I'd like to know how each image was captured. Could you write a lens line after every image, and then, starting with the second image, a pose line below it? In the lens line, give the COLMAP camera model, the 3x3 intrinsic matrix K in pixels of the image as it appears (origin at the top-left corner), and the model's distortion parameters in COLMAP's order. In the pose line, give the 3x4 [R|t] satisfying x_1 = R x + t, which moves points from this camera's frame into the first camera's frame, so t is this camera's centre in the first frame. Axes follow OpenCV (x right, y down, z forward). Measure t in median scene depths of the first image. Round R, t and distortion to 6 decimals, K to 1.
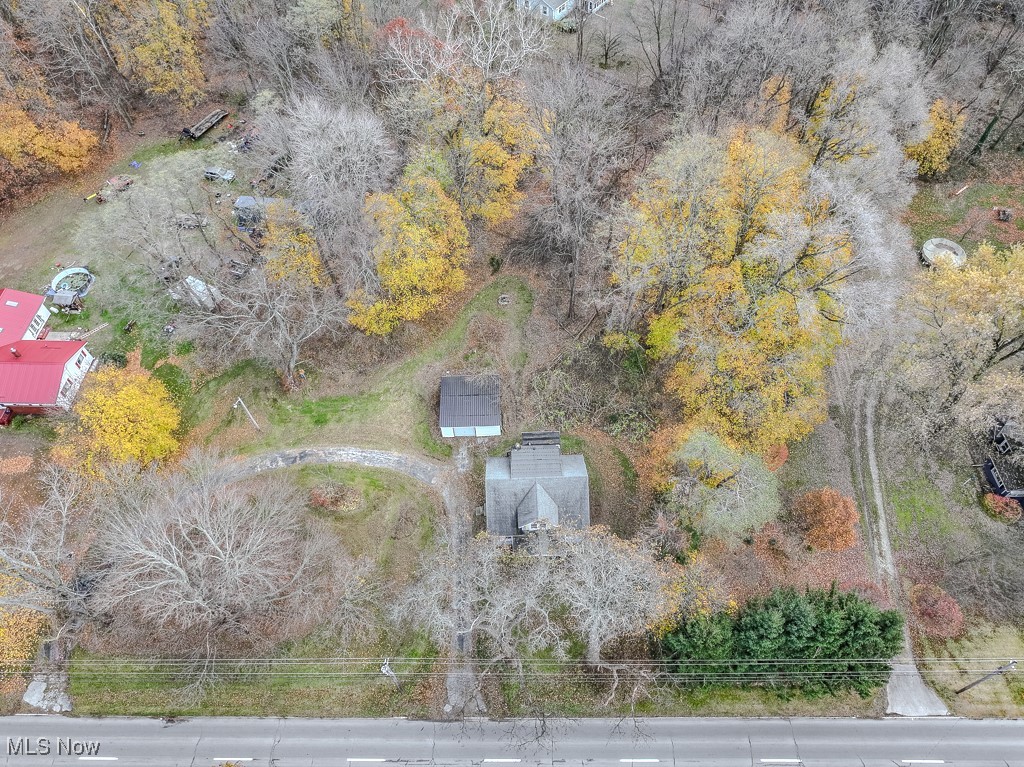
lens RADIAL K [[703.6, 0, 515.7], [0, 703.6, 382.9], [0, 0, 1]] dist [-0.001324, -0.003838]
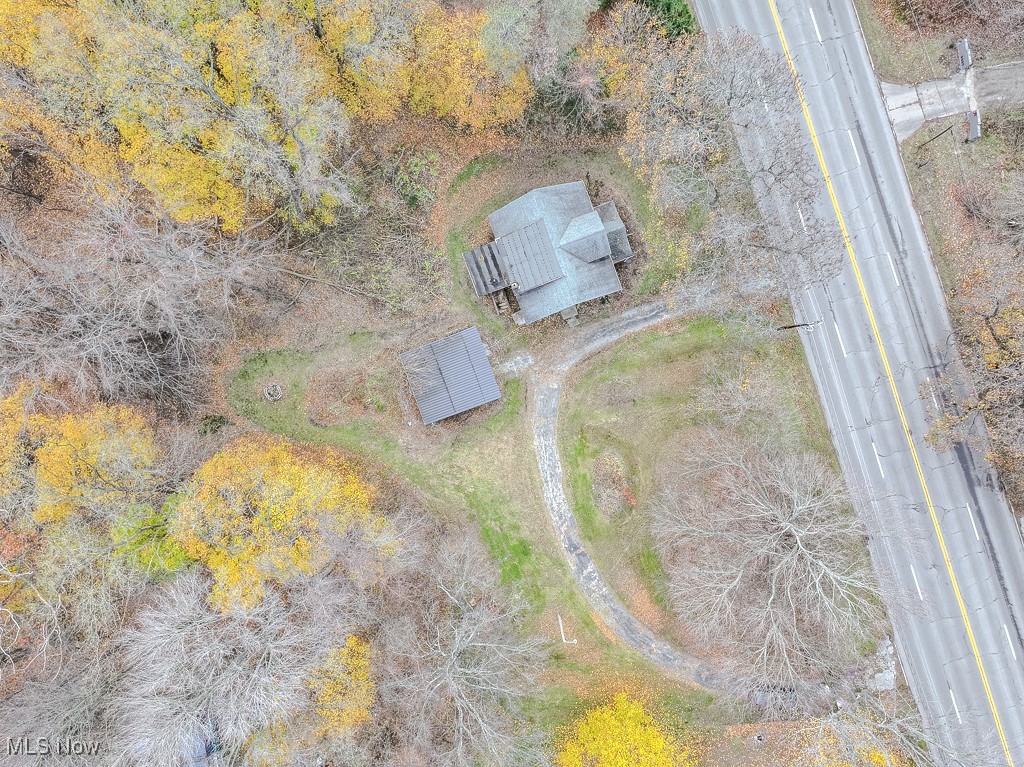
lens RADIAL K [[703.6, 0, 515.2], [0, 703.6, 387.4], [0, 0, 1]] dist [-0.001324, -0.003838]
pose [[-0.313533, -0.949547, 0.007602, -0.108131], [0.787220, -0.255440, 0.561280, -0.370149], [-0.531020, 0.181964, 0.827591, 0.315451]]
